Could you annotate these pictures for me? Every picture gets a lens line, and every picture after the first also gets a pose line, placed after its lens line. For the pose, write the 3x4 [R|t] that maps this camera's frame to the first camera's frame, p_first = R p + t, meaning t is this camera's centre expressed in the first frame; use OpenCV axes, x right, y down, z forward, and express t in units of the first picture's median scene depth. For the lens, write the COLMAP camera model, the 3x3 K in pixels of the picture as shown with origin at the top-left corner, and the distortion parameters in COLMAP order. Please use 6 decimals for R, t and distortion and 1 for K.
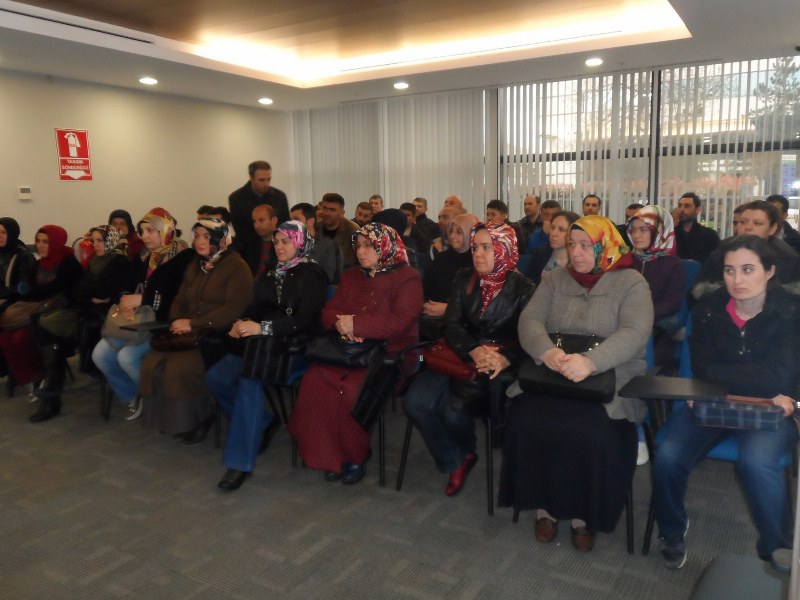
lens RADIAL K [[665.4, 0, 399.9], [0, 665.4, 300.9], [0, 0, 1]] dist [-0.003148, -0.008949]
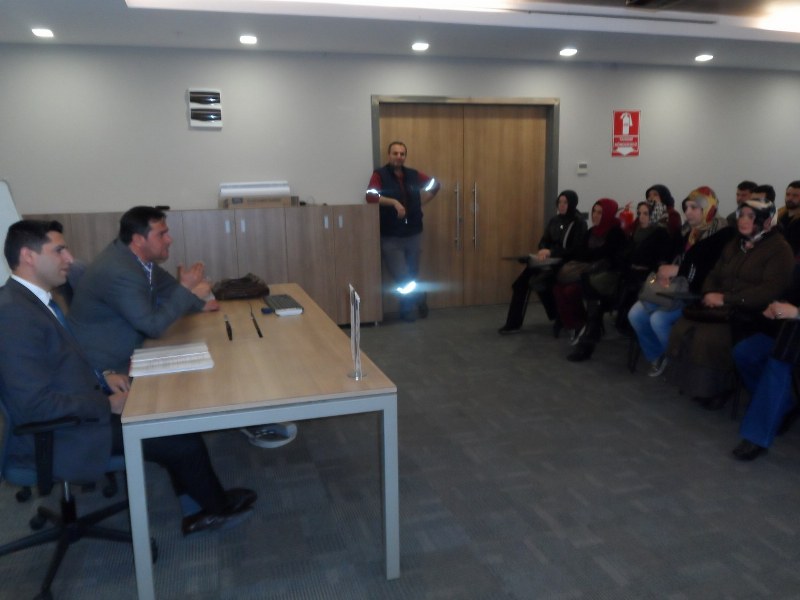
lens RADIAL K [[665.4, 0, 402.5], [0, 665.4, 299.7], [0, 0, 1]] dist [-0.003148, -0.008949]
pose [[0.740677, 0.135873, -0.657979, 0.003065], [-0.104503, 0.990717, 0.086947, -0.002335], [0.663685, 0.004361, 0.748000, -0.120620]]
